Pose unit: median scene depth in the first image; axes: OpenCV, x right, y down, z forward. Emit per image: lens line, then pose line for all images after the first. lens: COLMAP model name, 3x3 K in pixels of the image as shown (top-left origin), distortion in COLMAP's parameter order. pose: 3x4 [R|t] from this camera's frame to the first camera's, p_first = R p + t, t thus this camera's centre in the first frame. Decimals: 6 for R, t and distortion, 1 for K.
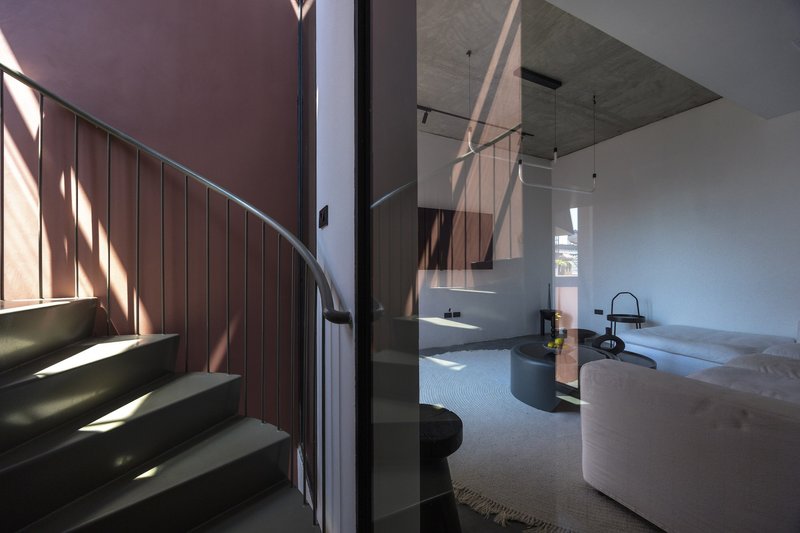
lens RADIAL K [[321.1, 0, 400.0], [0, 321.1, 266.5], [0, 0, 1]] dist [-0.001684, 0.000183]
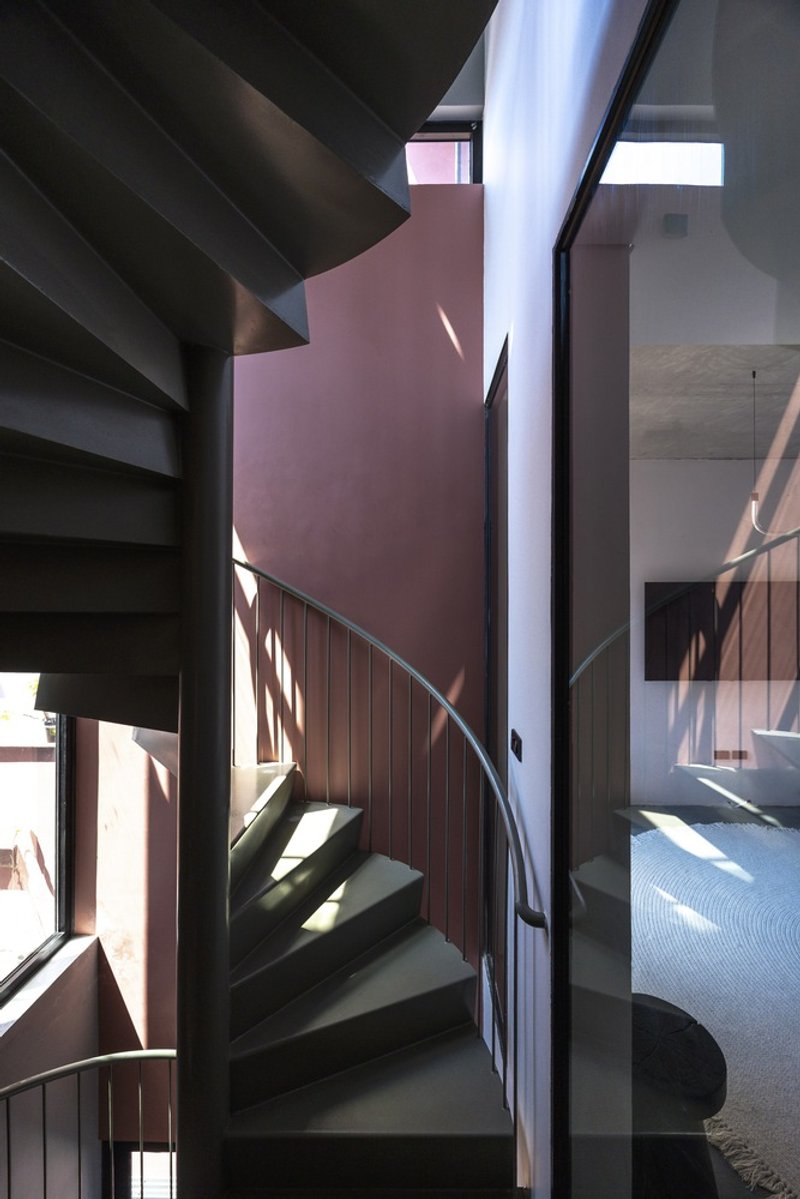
lens RADIAL K [[481.2, 0, 400.0], [0, 481.2, 599.5], [0, 0, 1]] dist [-0.001684, 0.000183]
pose [[0.892076, 0.002001, -0.451880, 0.054764], [-0.004486, 0.999980, -0.004428, -0.440841], [0.451862, 0.005977, 0.892068, -0.244507]]
